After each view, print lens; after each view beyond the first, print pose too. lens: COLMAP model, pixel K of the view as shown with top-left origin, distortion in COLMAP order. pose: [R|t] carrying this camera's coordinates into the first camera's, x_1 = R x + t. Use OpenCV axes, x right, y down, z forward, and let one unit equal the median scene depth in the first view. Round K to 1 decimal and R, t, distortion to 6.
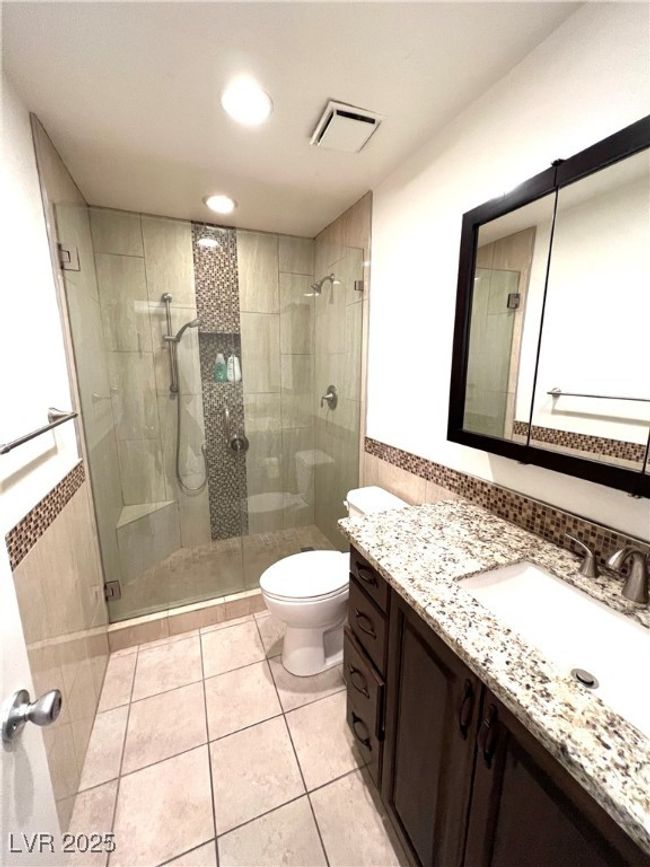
lens RADIAL K [[348.1, 0, 325.5], [0, 348.1, 433.6], [0, 0, 1]] dist [-0.002400, 0.000371]
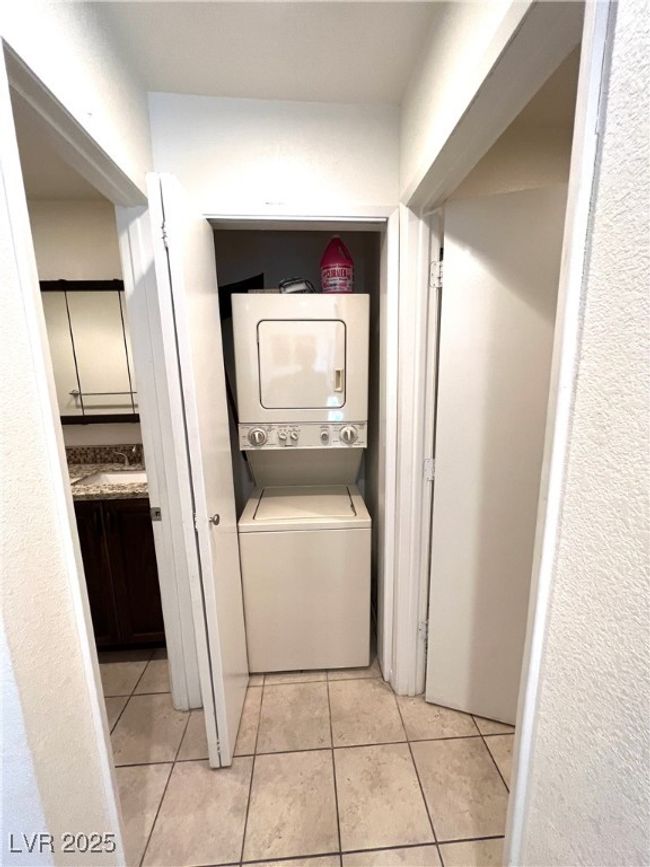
lens RADIAL K [[348.1, 0, 327.1], [0, 348.1, 434.5], [0, 0, 1]] dist [-0.002400, 0.000371]
pose [[0.313391, -0.179157, 0.932571, -0.773676], [0.202119, 0.972125, 0.118834, 0.168747], [-0.927865, 0.151249, 0.340866, -0.855366]]
